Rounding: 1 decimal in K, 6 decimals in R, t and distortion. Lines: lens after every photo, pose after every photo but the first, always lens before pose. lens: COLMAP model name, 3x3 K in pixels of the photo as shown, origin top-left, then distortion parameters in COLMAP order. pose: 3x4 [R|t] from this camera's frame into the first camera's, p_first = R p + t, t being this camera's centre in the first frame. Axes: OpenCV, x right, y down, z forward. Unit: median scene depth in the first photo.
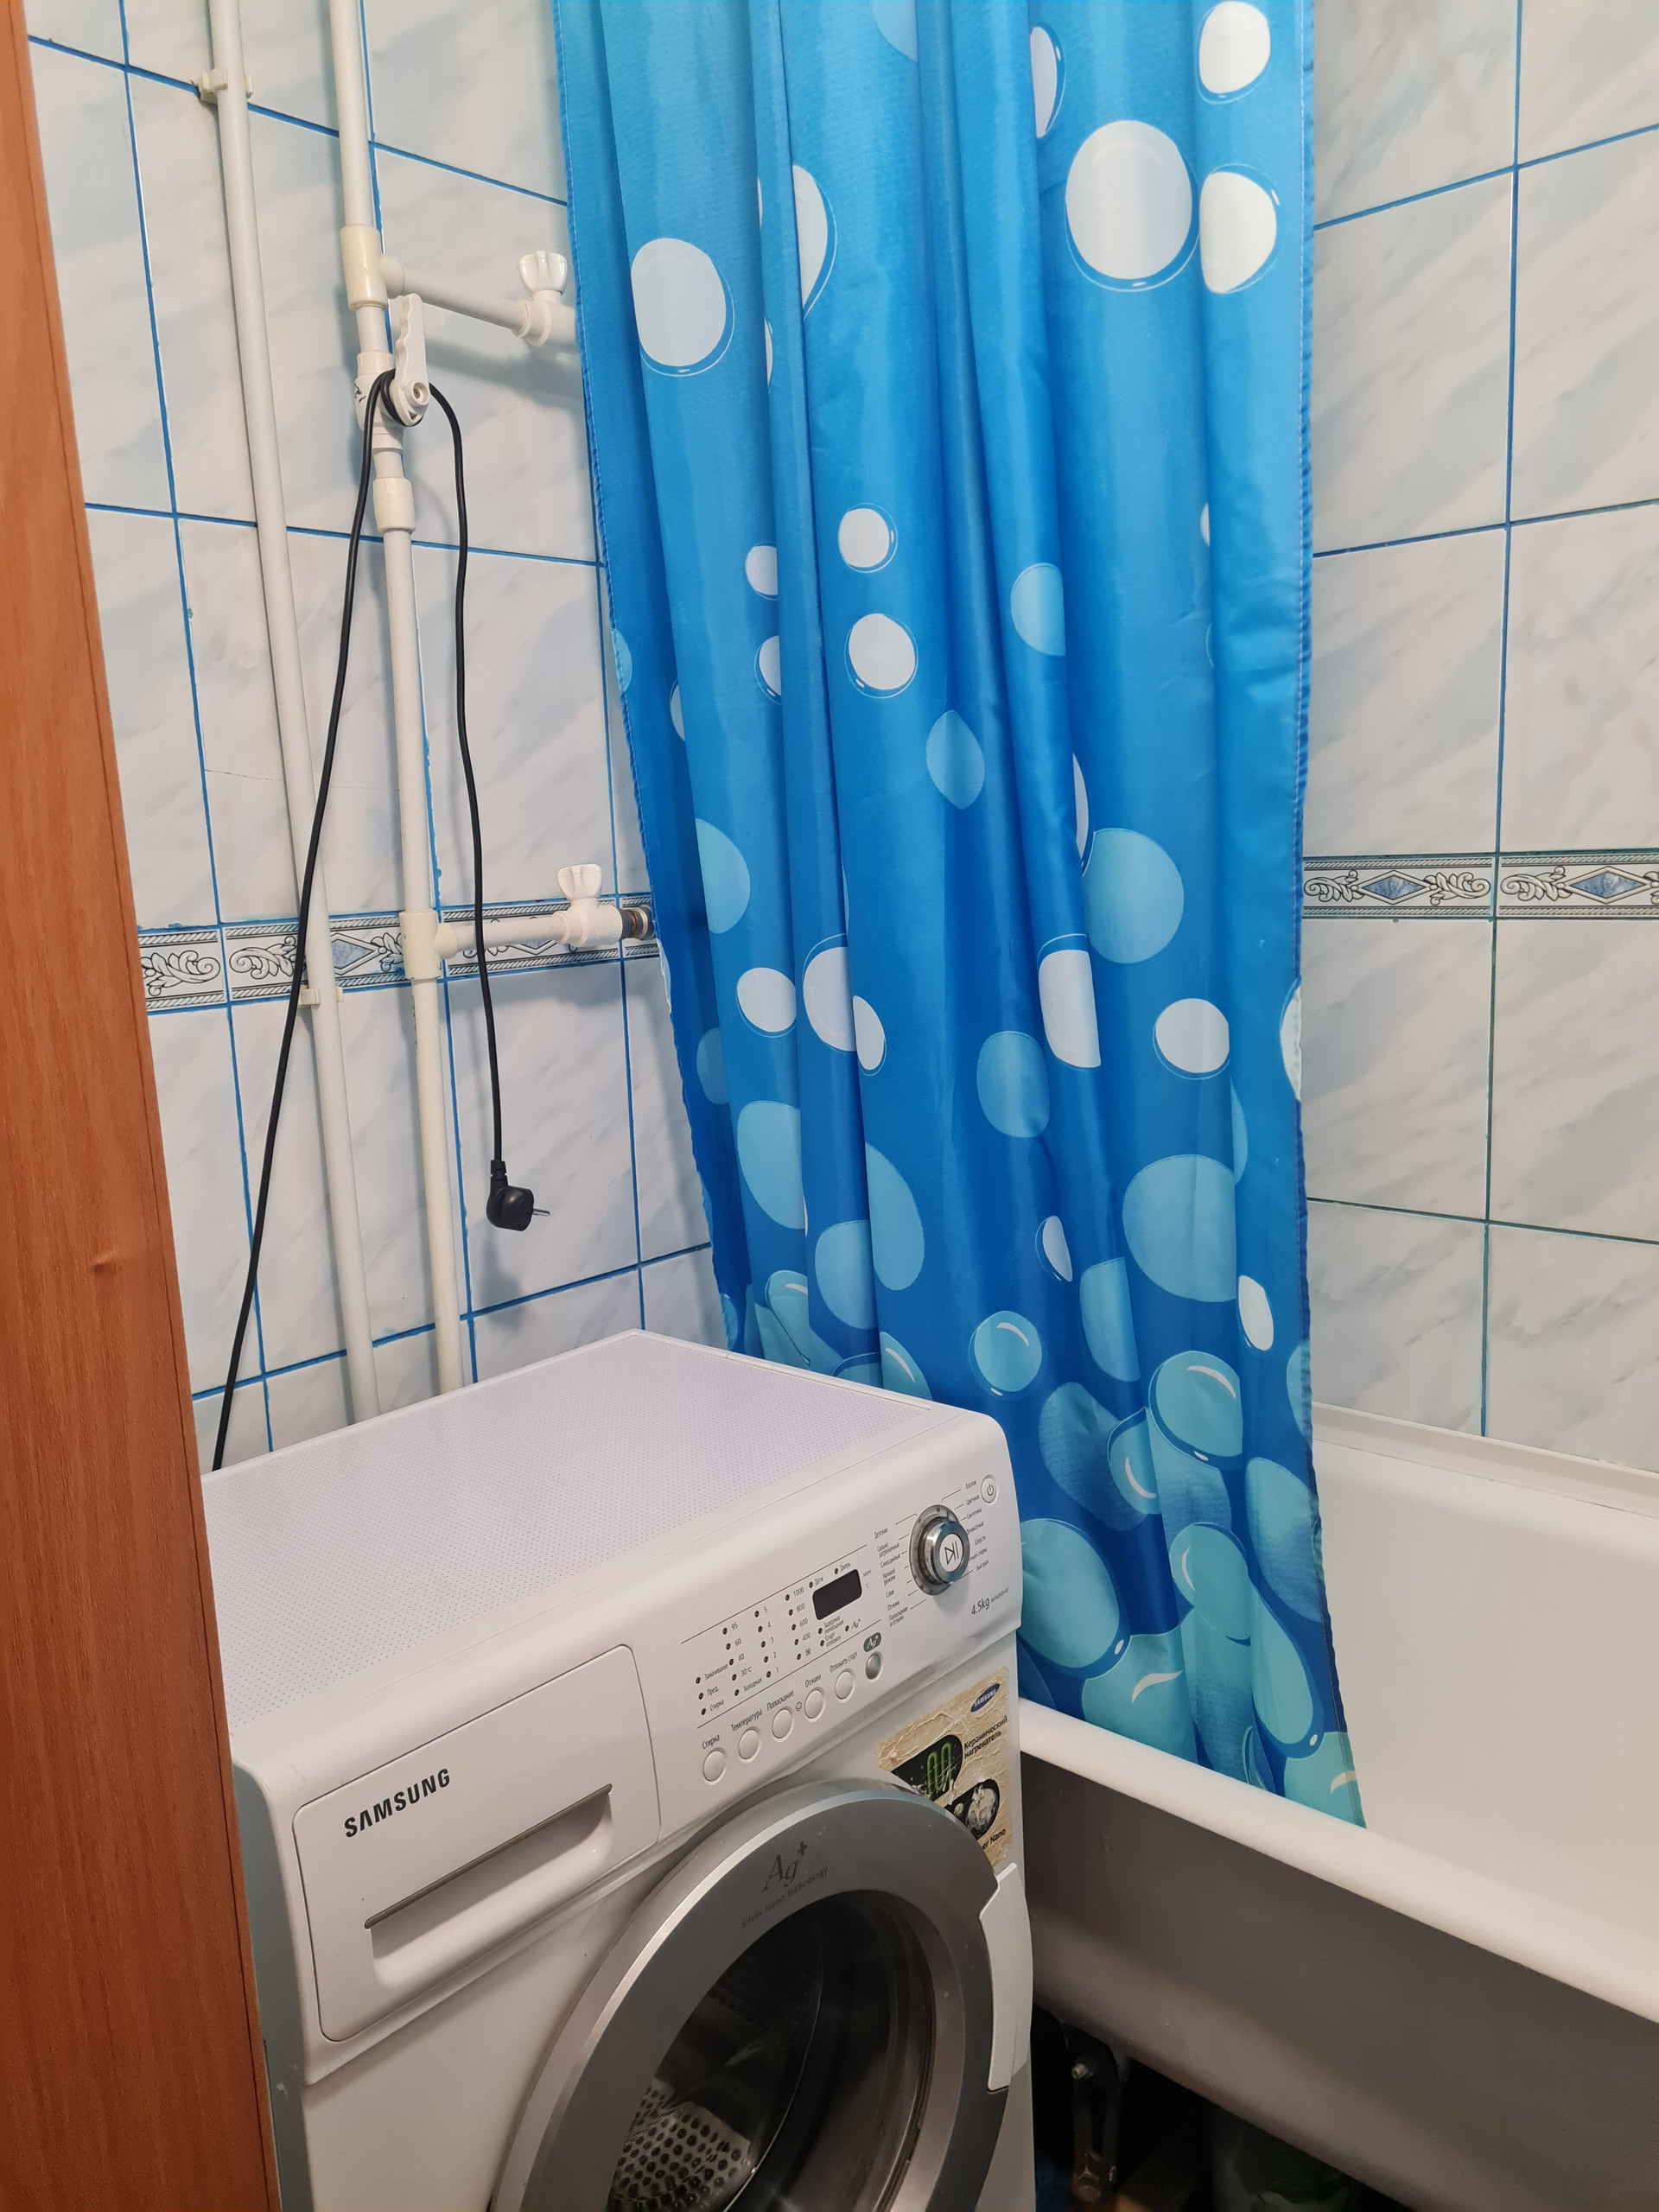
lens RADIAL K [[1666.3, 0, 818.1], [0, 1666.3, 1111.0], [0, 0, 1]] dist [0.056102, -0.044657]
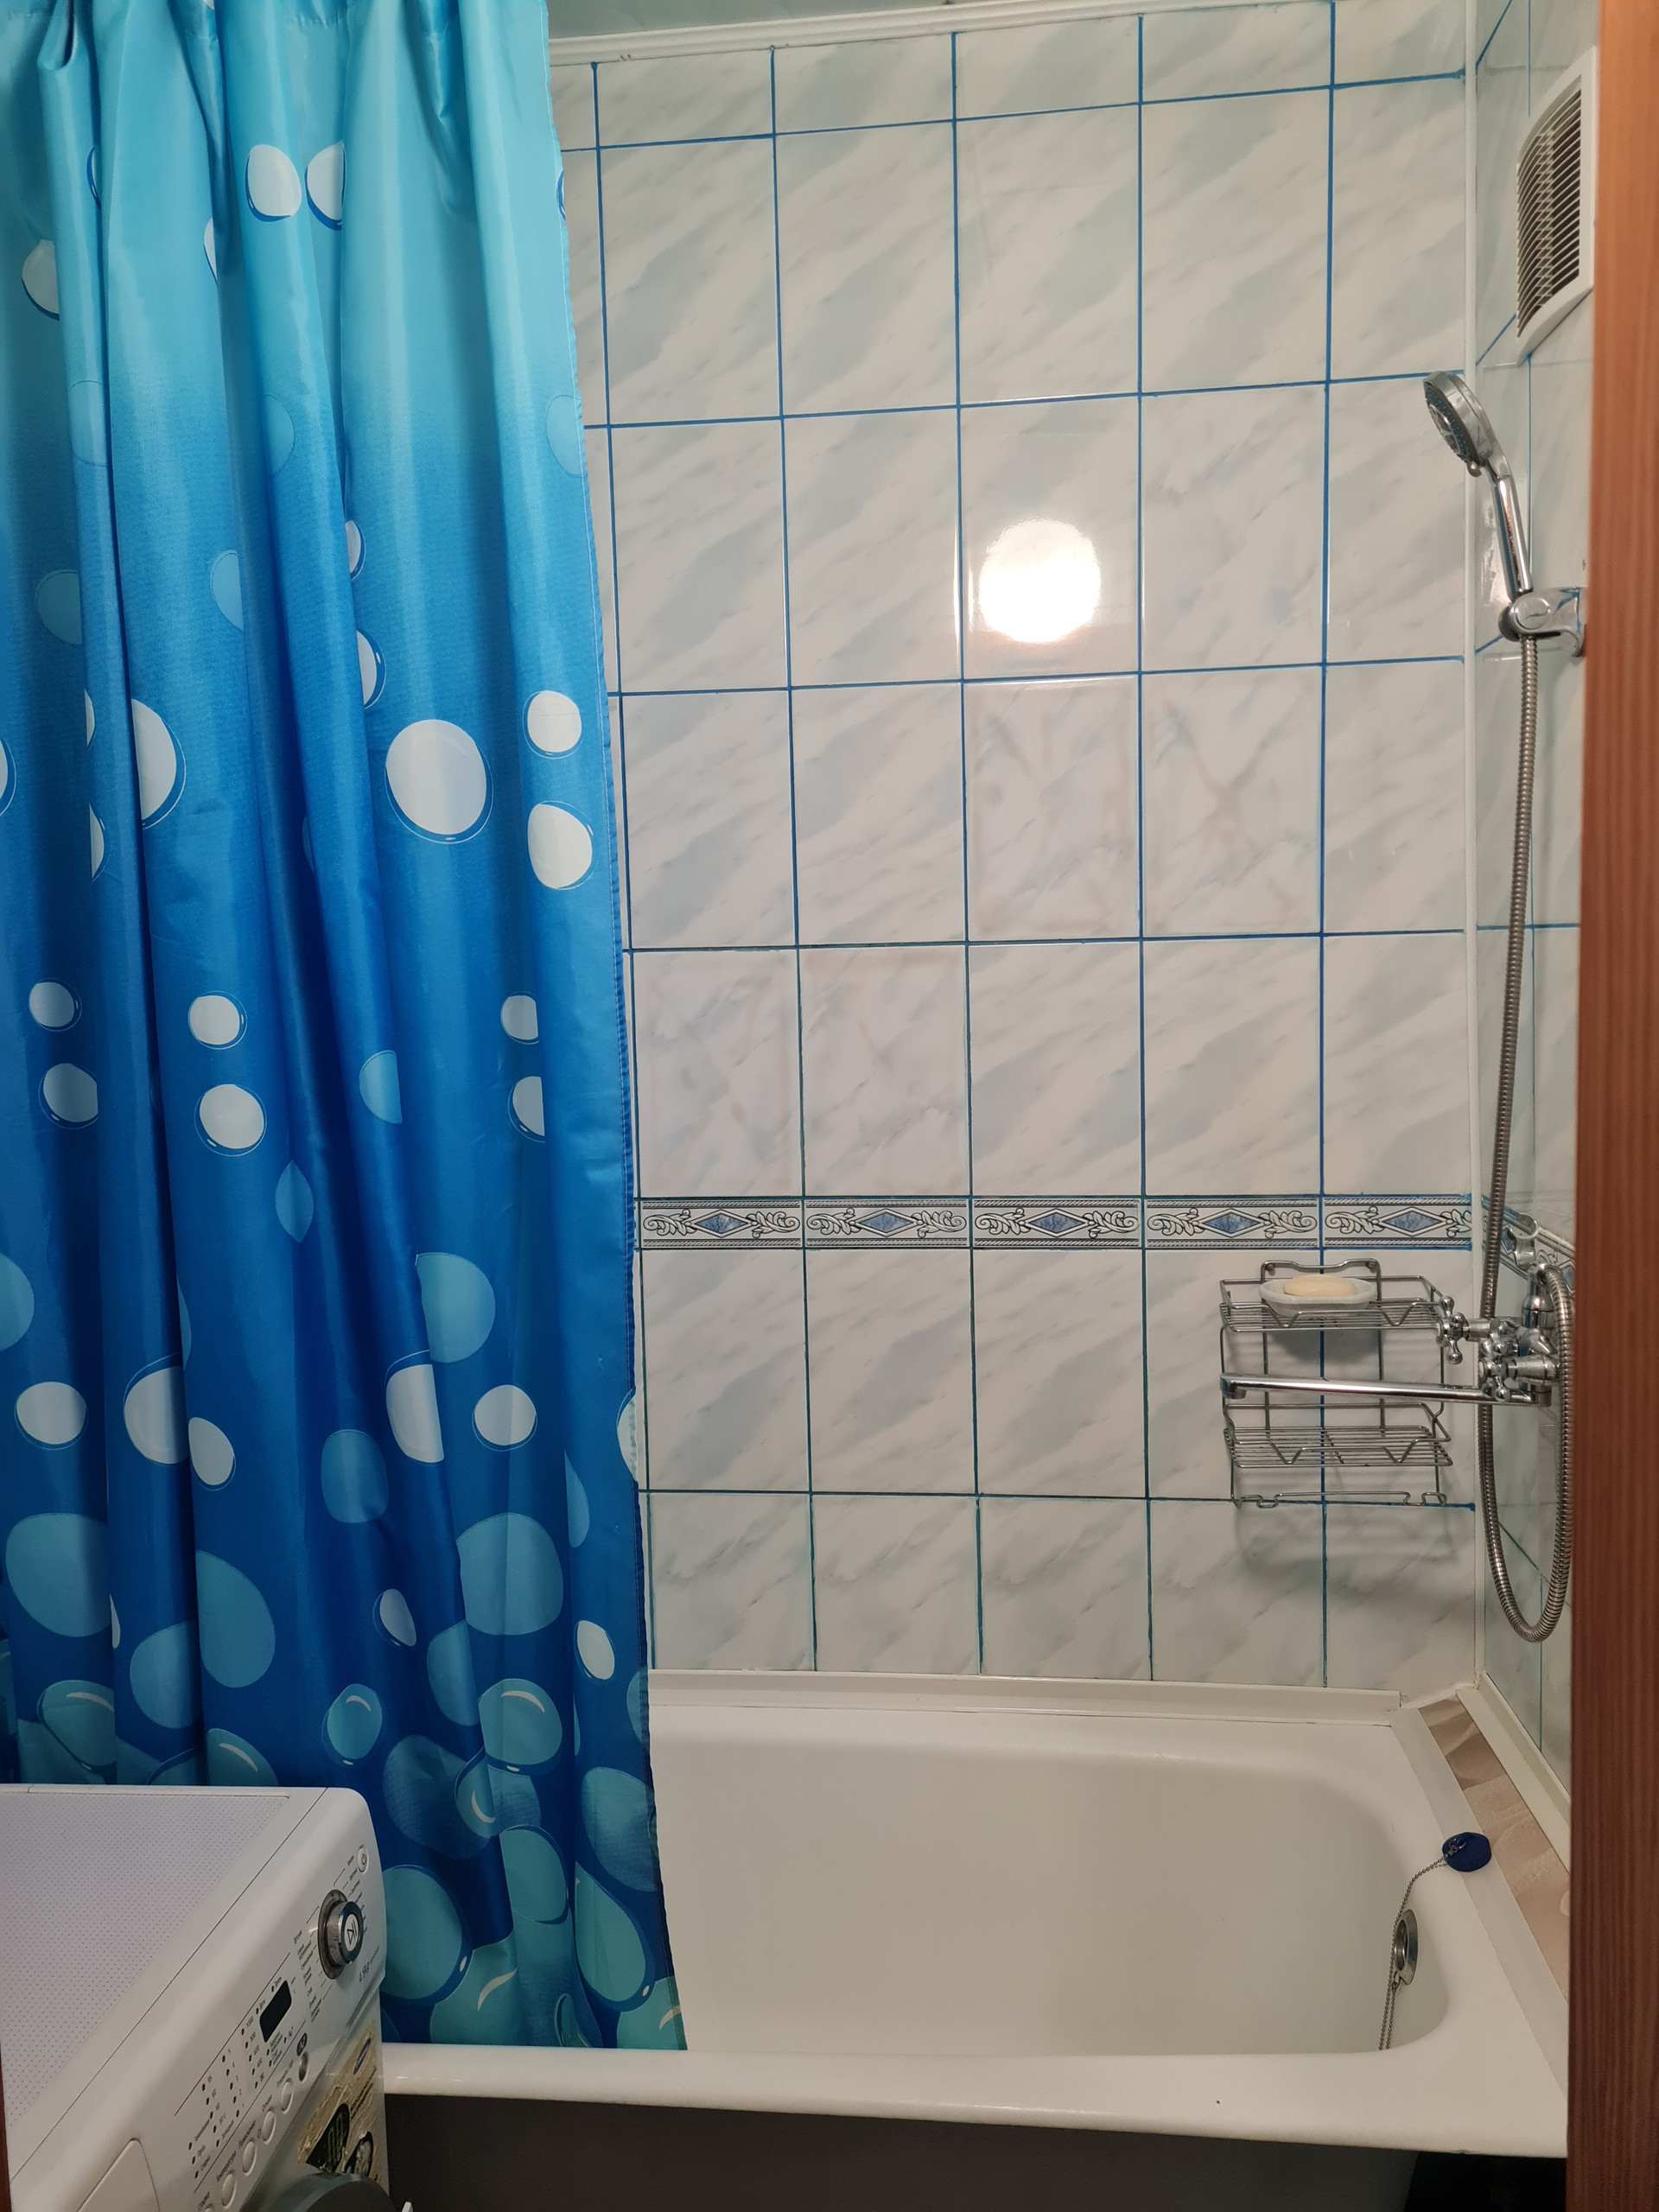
lens RADIAL K [[1666.3, 0, 841.7], [0, 1666.3, 1094.4], [0, 0, 1]] dist [0.056102, -0.044657]
pose [[0.800764, -0.026449, 0.598396, -0.298415], [0.090556, 0.992887, -0.077295, -0.160721], [-0.592095, 0.116084, 0.797463, -0.135166]]
